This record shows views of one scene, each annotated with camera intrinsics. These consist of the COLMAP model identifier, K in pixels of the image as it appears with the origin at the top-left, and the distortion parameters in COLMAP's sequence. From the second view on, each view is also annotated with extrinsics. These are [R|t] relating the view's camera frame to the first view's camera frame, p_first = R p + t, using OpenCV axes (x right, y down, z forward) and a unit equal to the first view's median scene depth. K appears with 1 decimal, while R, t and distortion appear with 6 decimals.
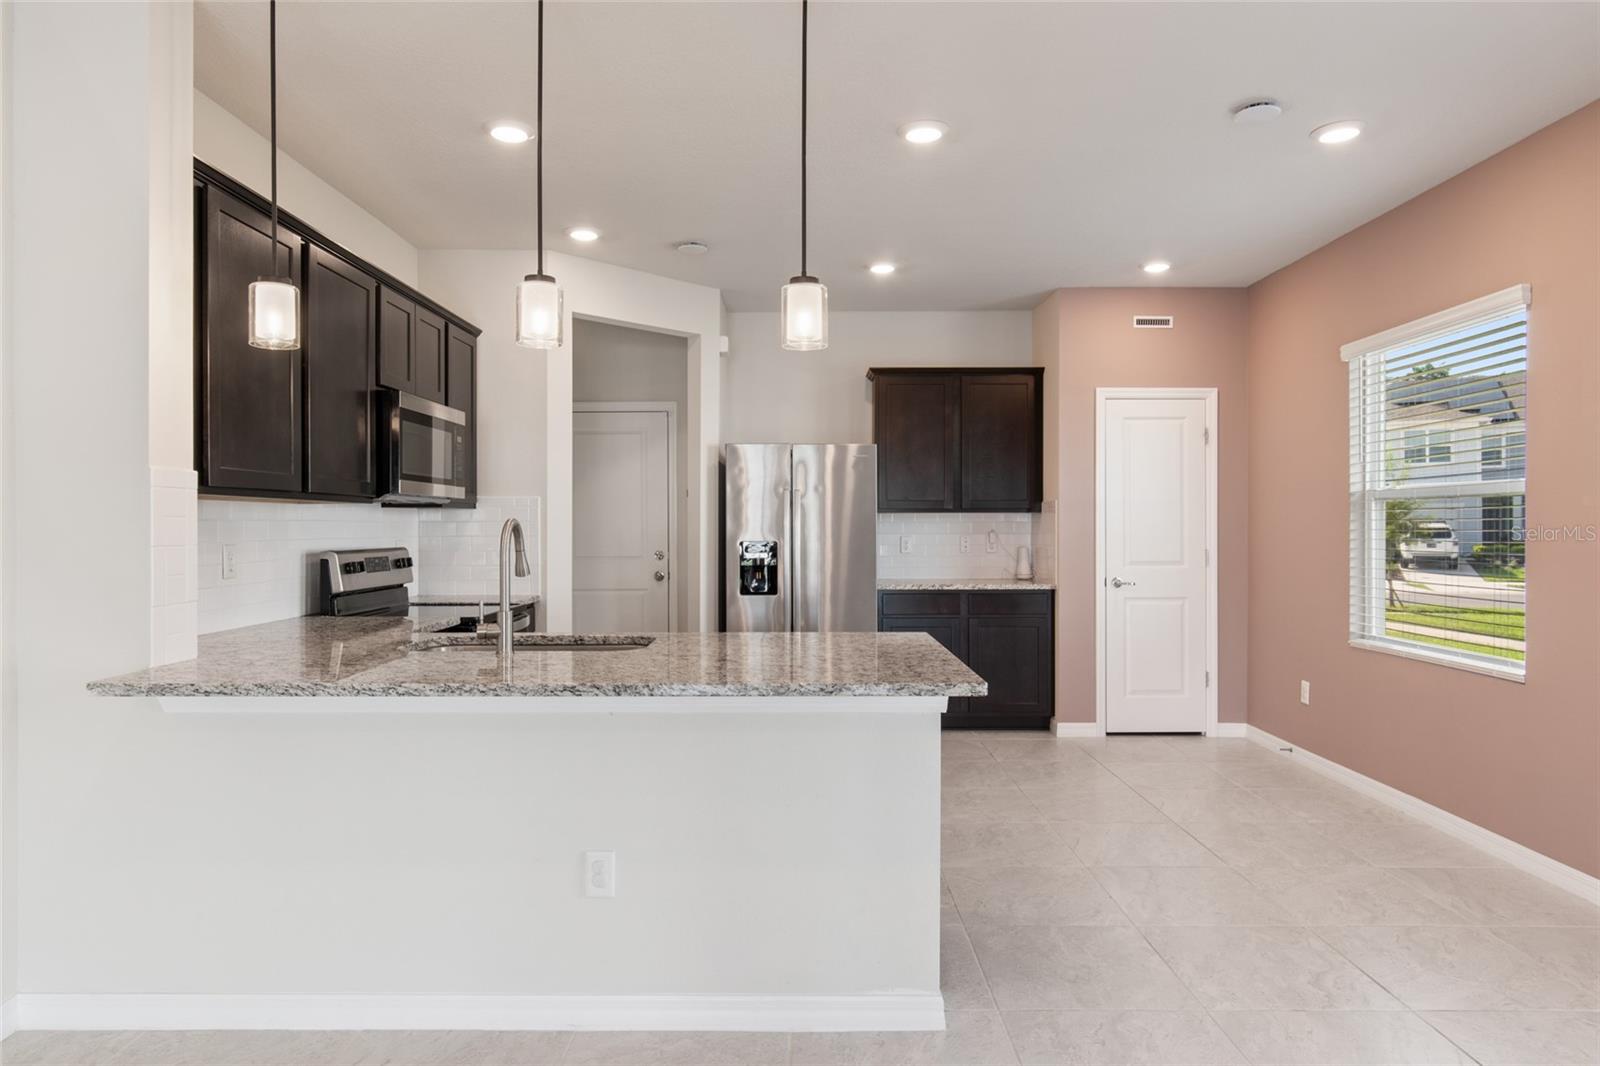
lens RADIAL K [[977.3, 0, 786.8], [0, 977.3, 526.5], [0, 0, 1]] dist [0.000768, 0.000620]
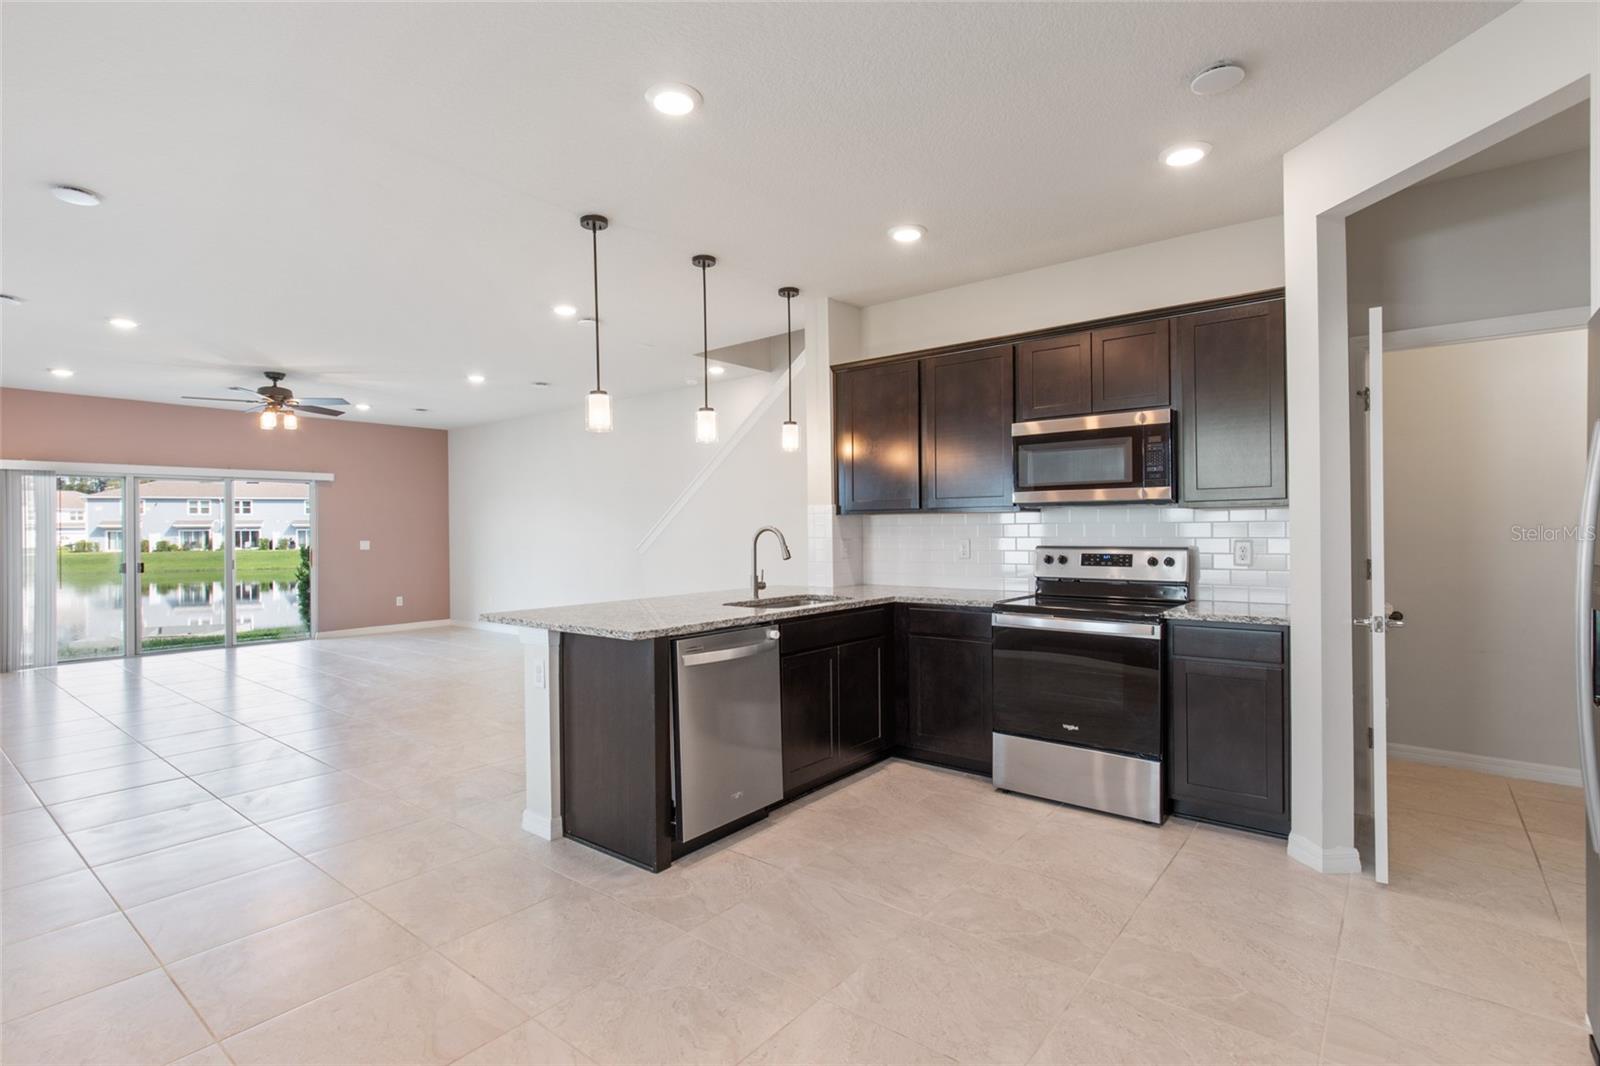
lens RADIAL K [[748.8, 0, 791.6], [0, 748.8, 530.9], [0, 0, 1]] dist [-0.010197, -0.000121]
pose [[-0.611276, 0.007625, -0.791381, 0.465831], [0.008623, 0.999958, 0.002975, -0.001610], [0.791371, -0.005005, -0.611316, 1.102995]]
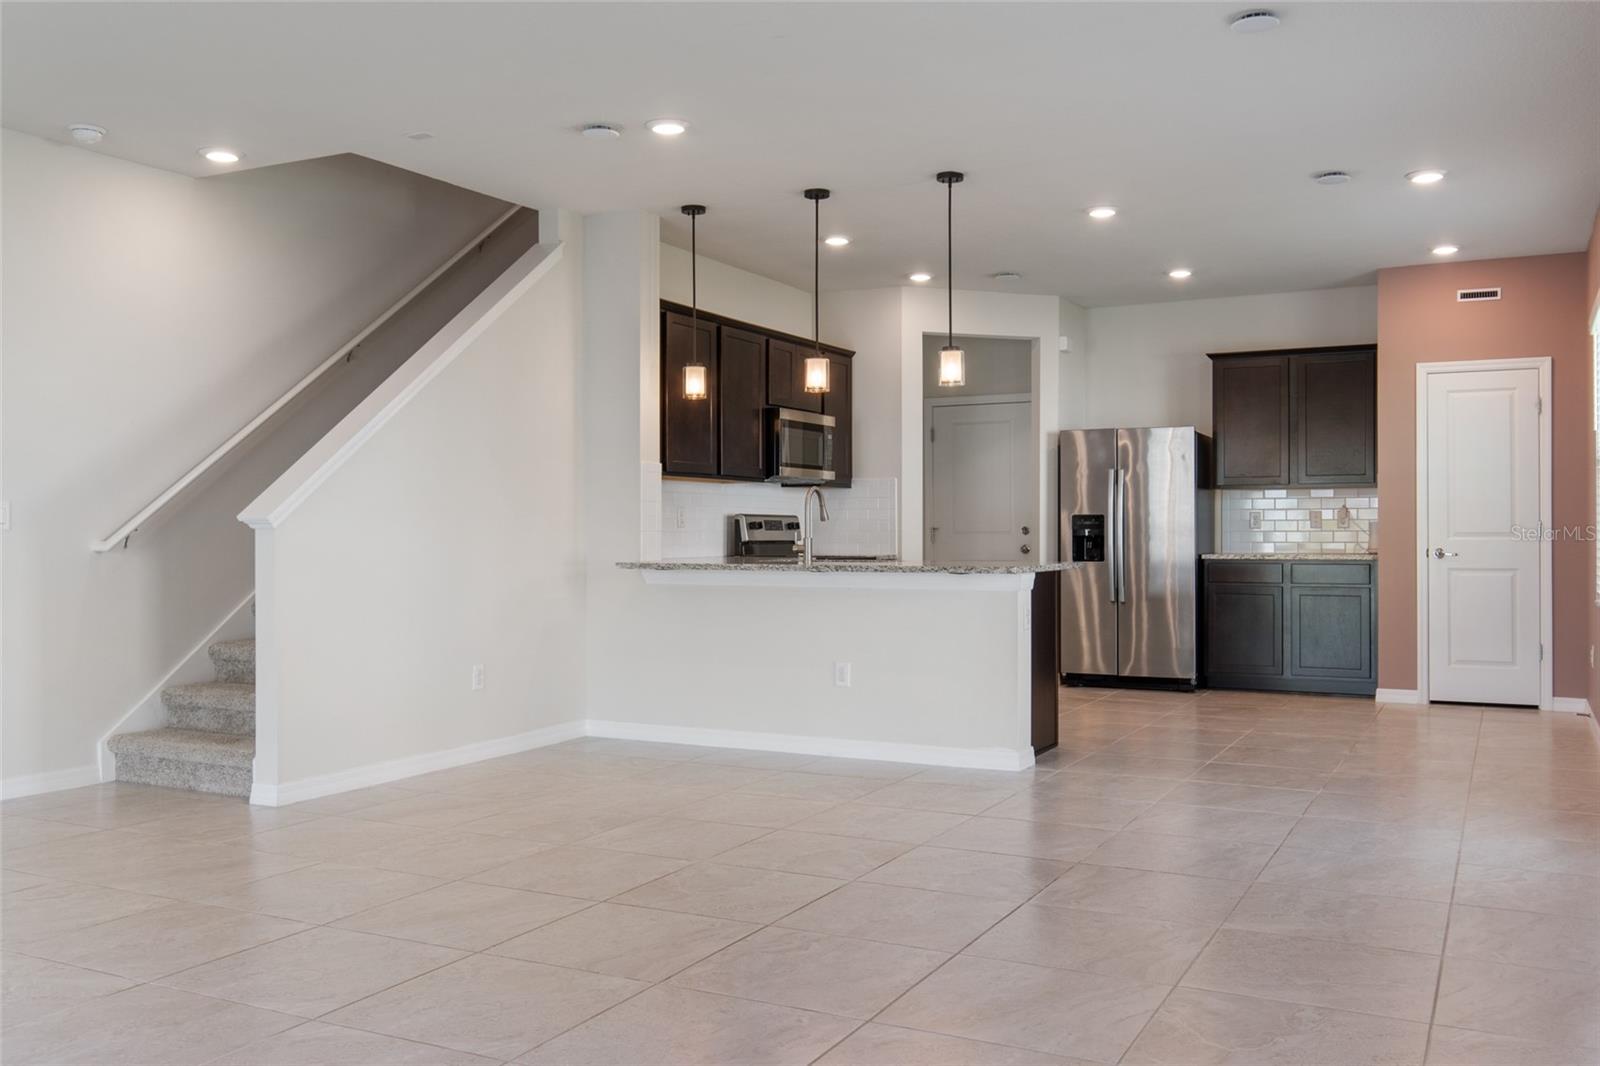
lens RADIAL K [[1381.1, 0, 794.7], [0, 1381.1, 530.5], [0, 0, 1]] dist [0.051218, 0.003423]
pose [[0.891780, 0.000411, -0.452469, 0.484624], [-0.001198, 0.999998, -0.001453, 0.044269], [0.452468, 0.001837, 0.891779, -0.734452]]
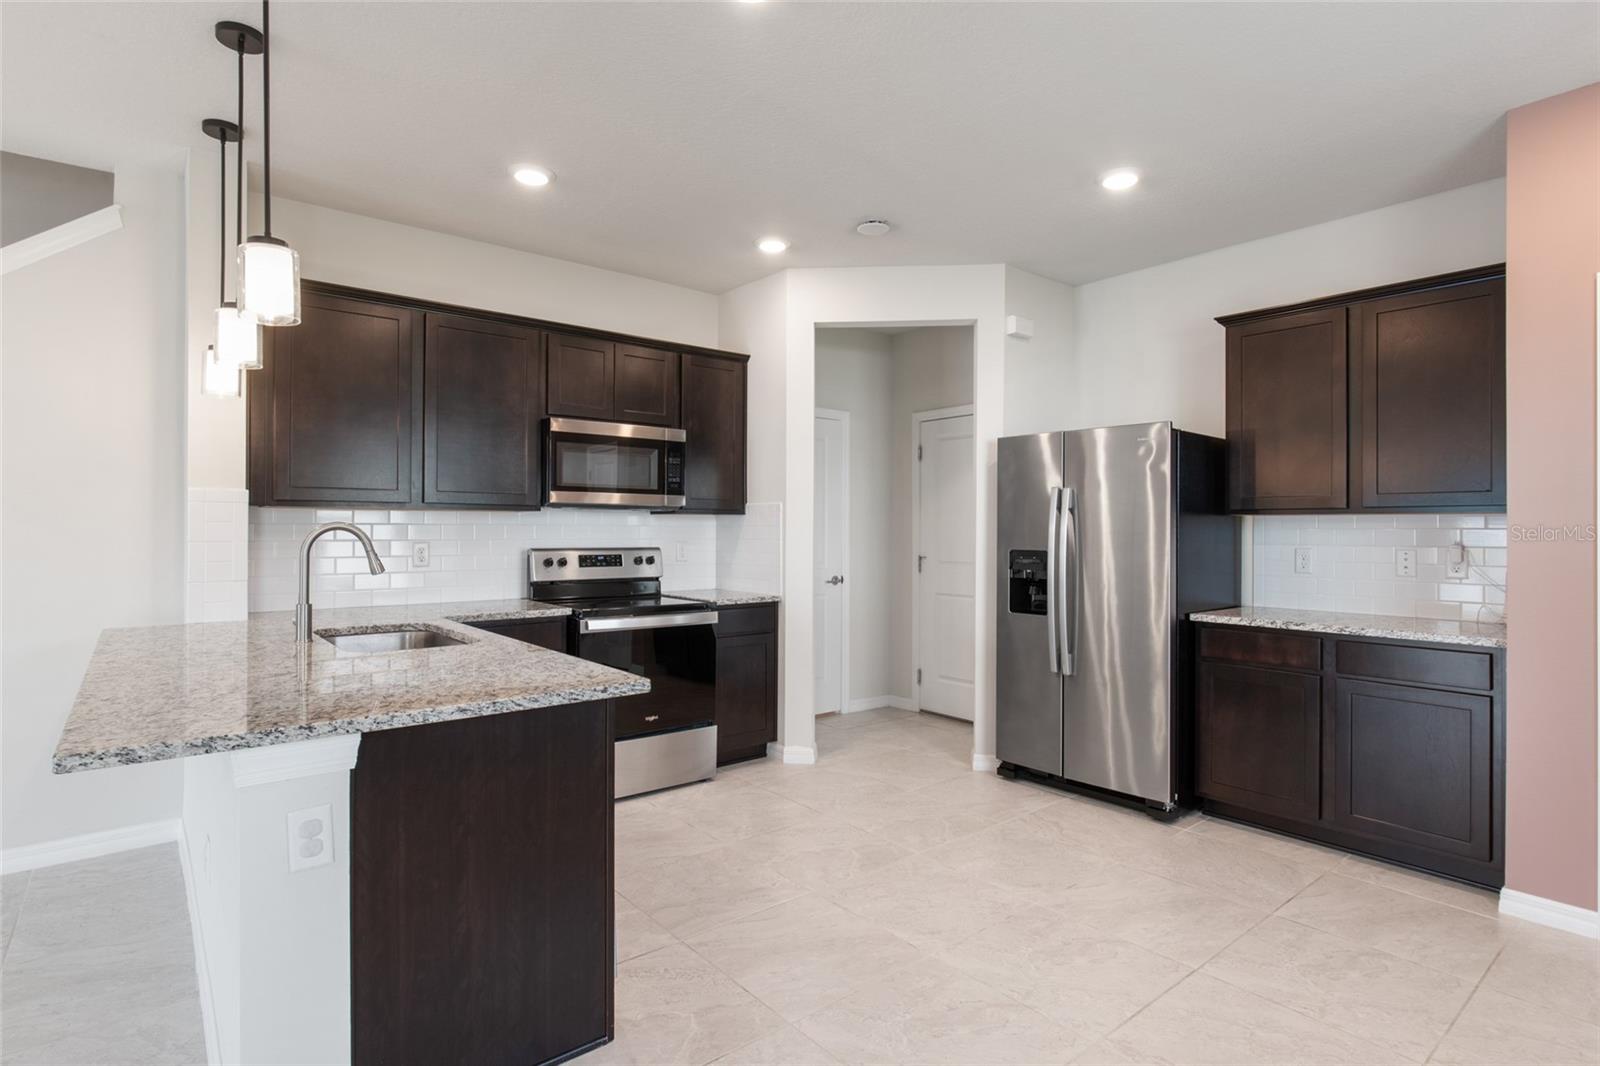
lens RADIAL K [[799.4, 0, 784.3], [0, 799.4, 529.8], [0, 0, 1]] dist [-0.003198, -0.003129]
pose [[0.633208, 0.004729, -0.773968, 0.451079], [-0.006202, 0.999980, 0.001036, -0.002077], [0.773957, 0.004144, 0.633224, 0.483627]]
